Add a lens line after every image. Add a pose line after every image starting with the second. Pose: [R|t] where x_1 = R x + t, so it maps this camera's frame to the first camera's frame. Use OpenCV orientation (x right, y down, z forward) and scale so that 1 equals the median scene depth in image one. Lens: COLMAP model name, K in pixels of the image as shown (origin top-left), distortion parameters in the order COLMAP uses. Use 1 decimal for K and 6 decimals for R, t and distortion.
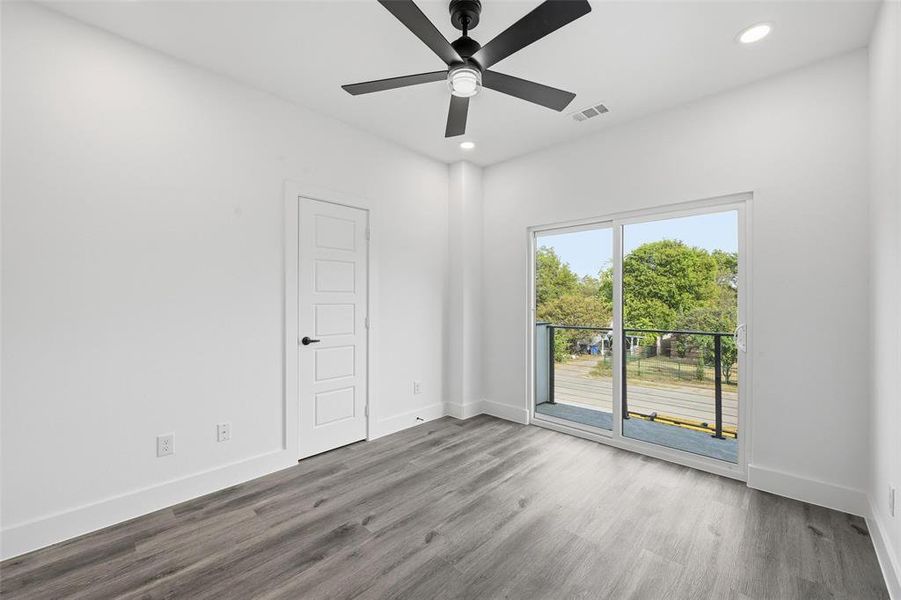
lens RADIAL K [[360.8, 0, 448.8], [0, 360.8, 301.1], [0, 0, 1]] dist [-0.009763, -0.000451]
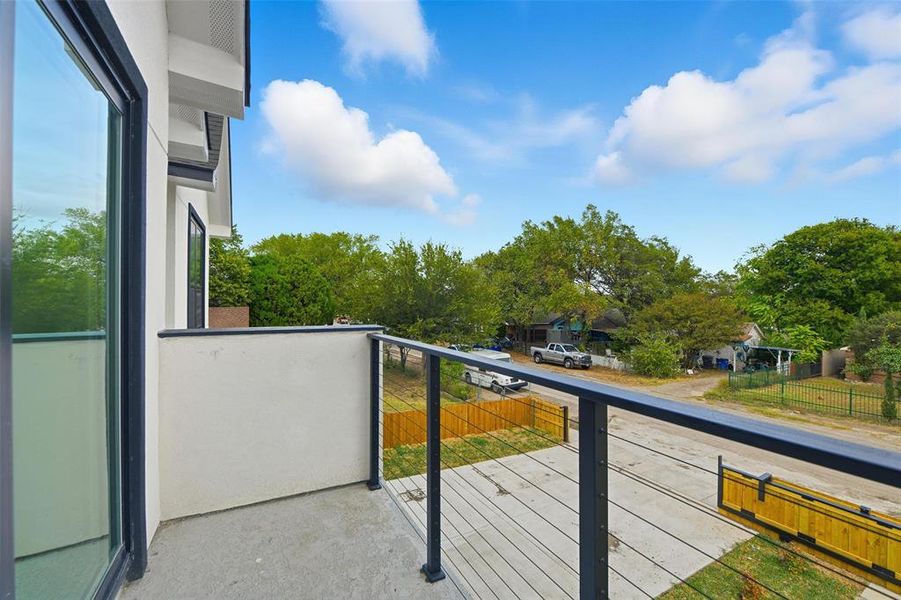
lens RADIAL K [[360.8, 0, 453.1], [0, 360.8, 300.2], [0, 0, 1]] dist [-0.009763, -0.000451]
pose [[0.953326, 0.002393, -0.301934, 0.077970], [-0.004486, 0.999970, -0.006238, 0.003137], [0.301910, 0.007301, 0.953308, 0.077140]]
